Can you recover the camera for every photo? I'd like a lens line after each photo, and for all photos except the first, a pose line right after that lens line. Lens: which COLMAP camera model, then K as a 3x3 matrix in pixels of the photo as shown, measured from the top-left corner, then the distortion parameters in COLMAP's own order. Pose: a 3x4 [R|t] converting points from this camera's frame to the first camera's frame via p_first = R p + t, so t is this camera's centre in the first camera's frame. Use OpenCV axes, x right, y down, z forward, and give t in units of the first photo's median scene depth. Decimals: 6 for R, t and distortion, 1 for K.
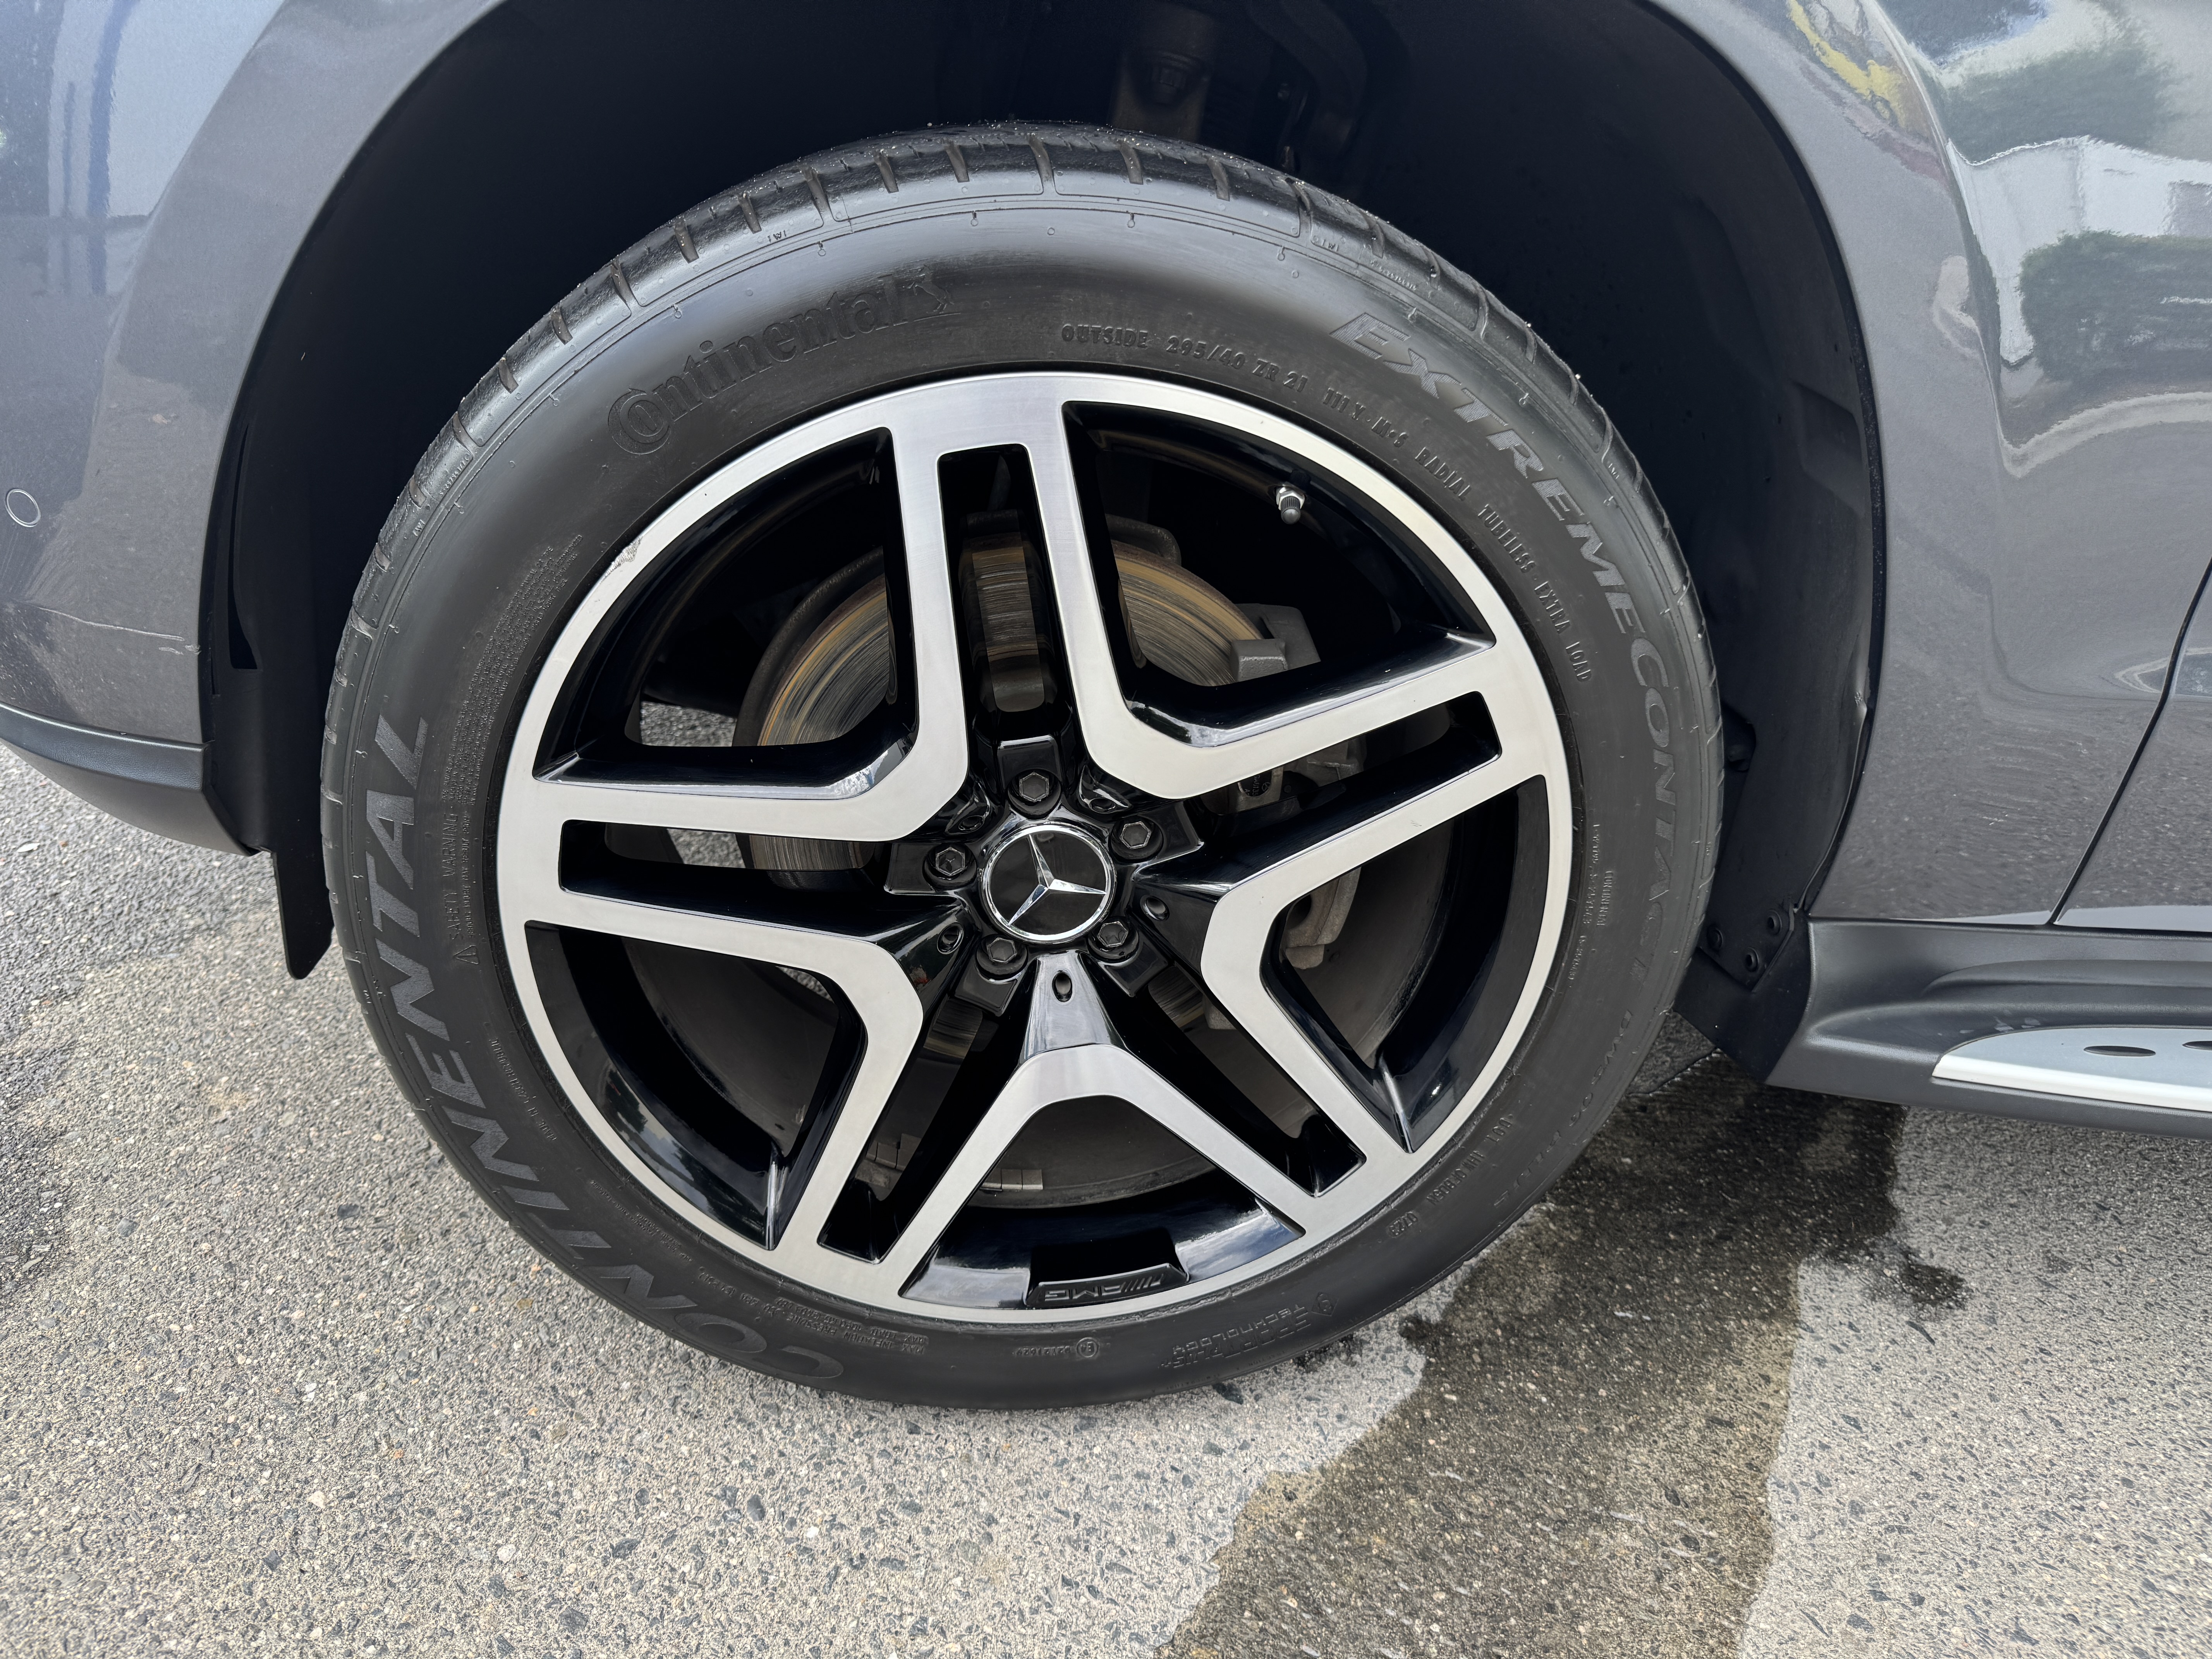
lens RADIAL K [[1553.9, 0, 1106.6], [0, 1553.9, 770.7], [0, 0, 1]] dist [0.003311, -0.001435]
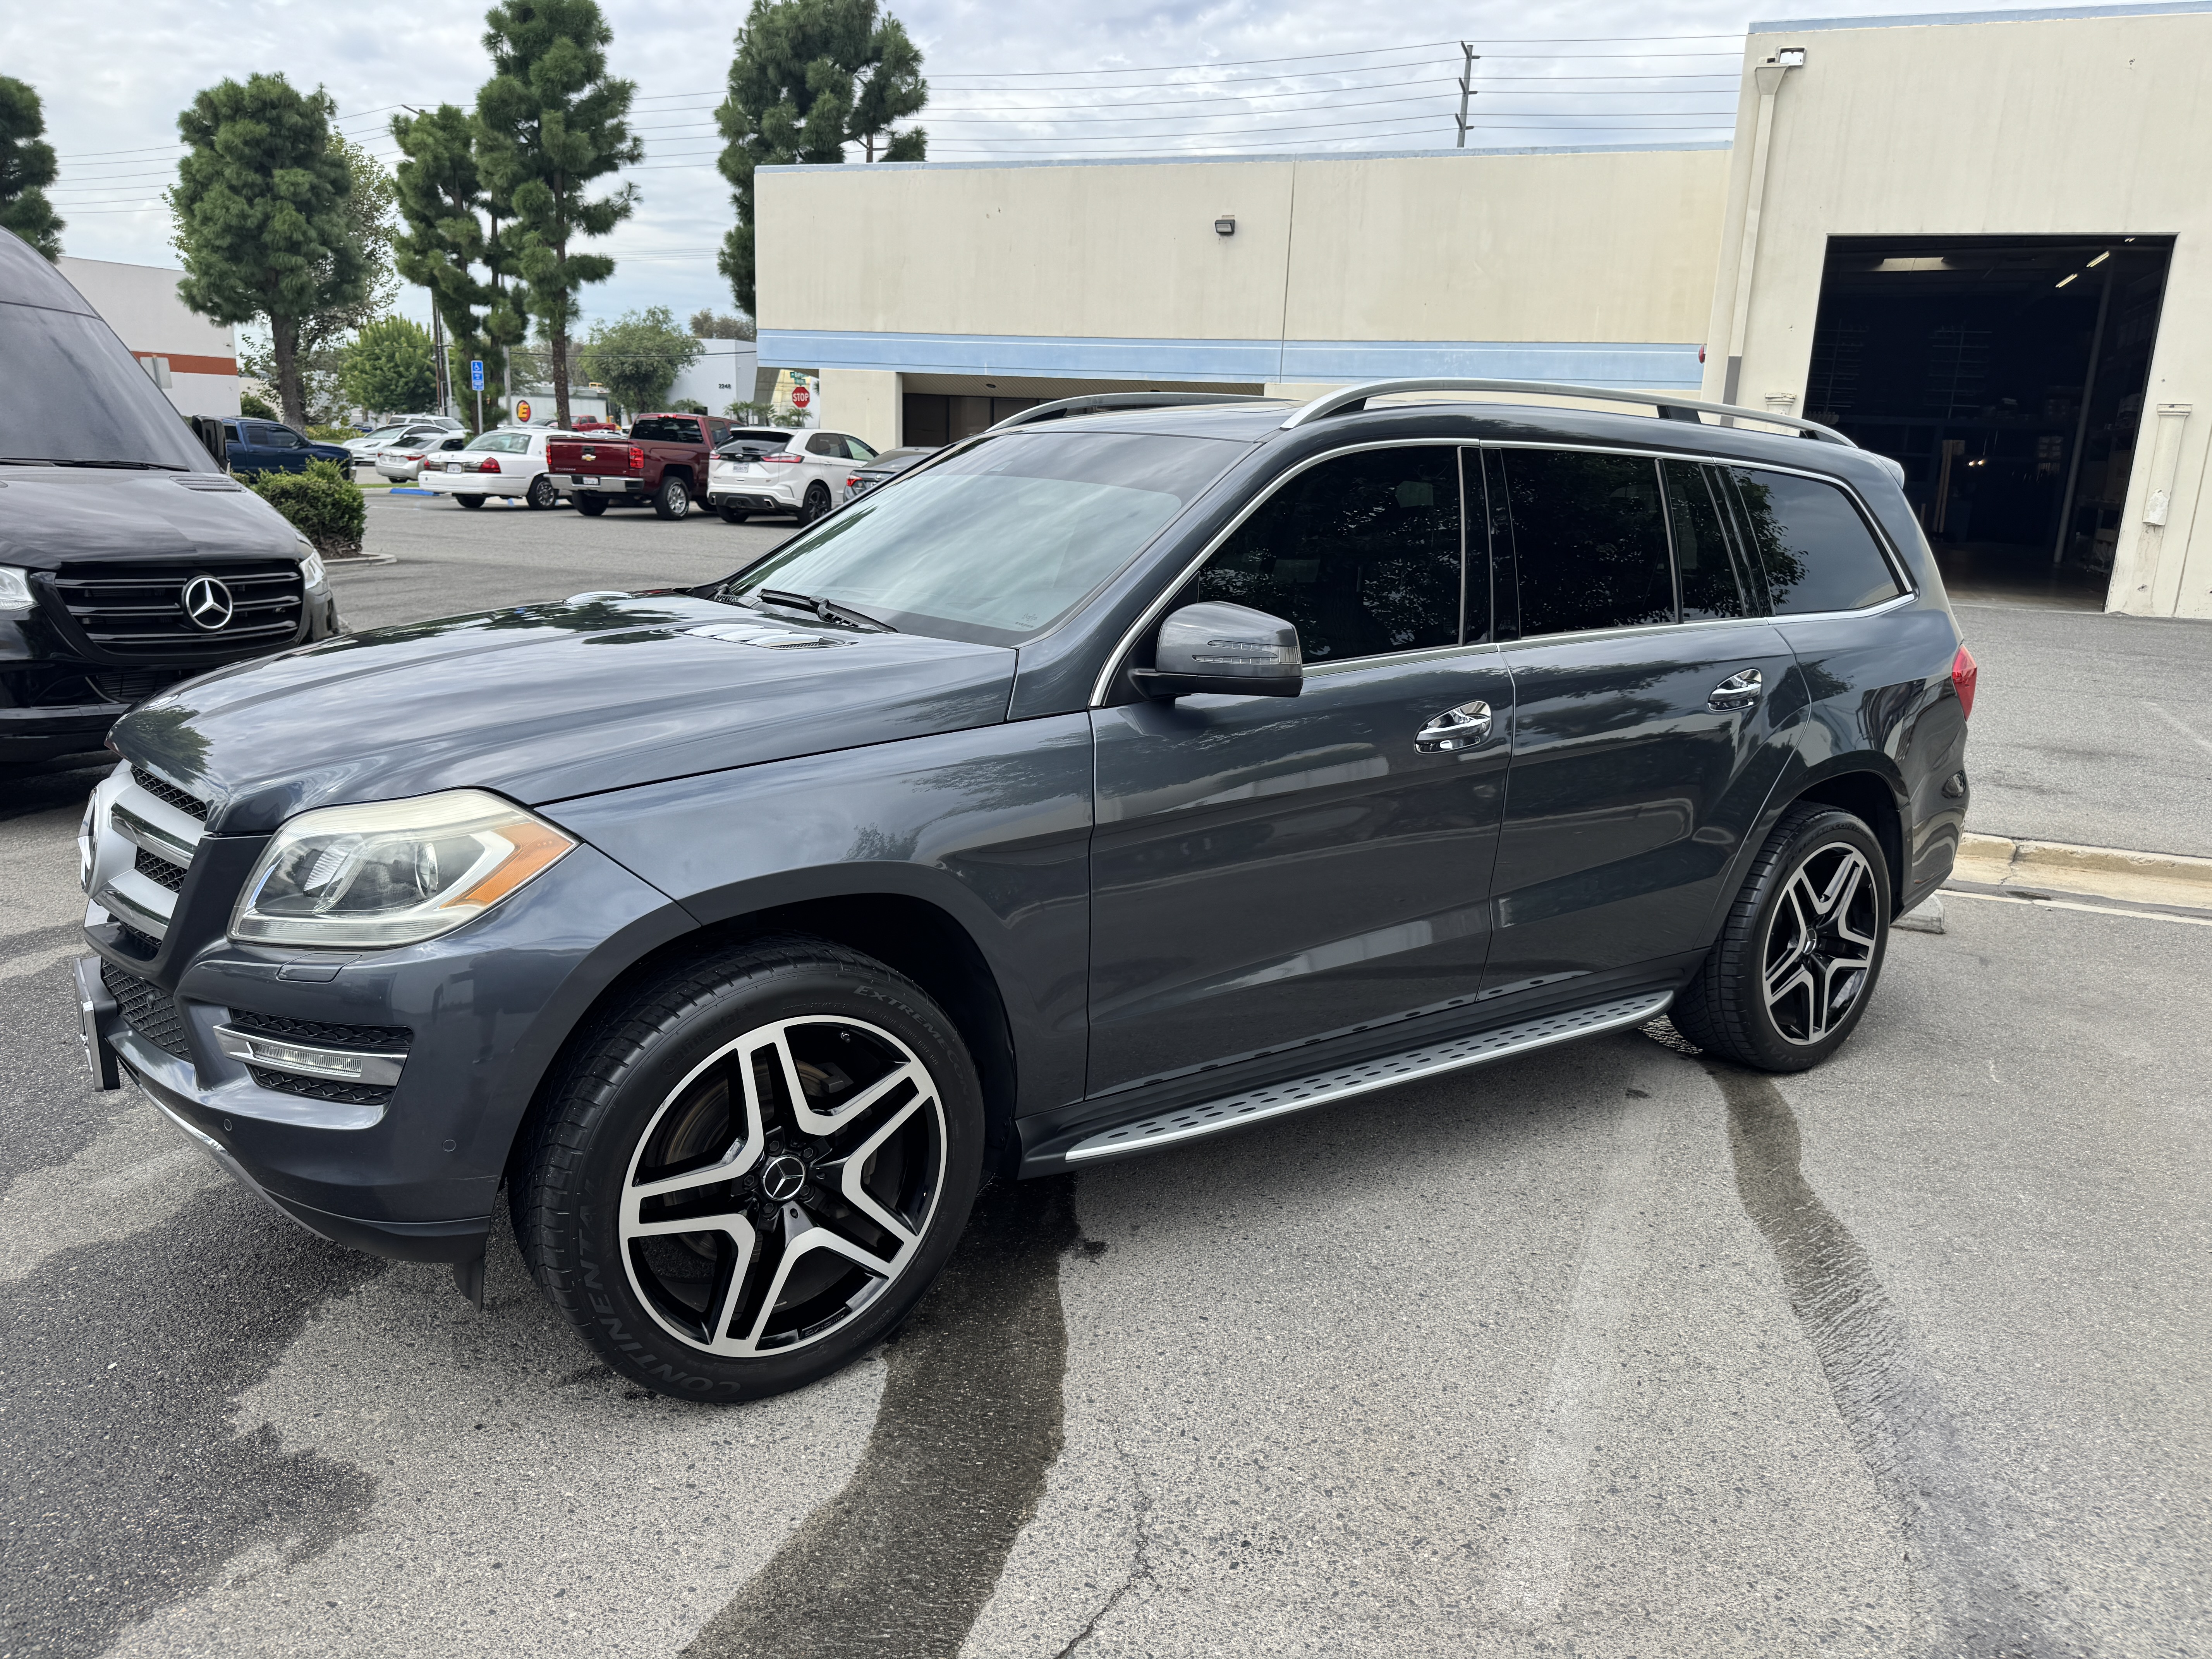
lens RADIAL K [[1563.8, 0, 1113.5], [0, 1563.8, 830.1], [0, 0, 1]] dist [-0.000329, -0.007755]
pose [[0.845465, -0.183574, 0.501487, -0.849160], [0.271886, 0.956211, -0.108348, -0.065280], [-0.459637, 0.227951, 0.858354, -1.918284]]
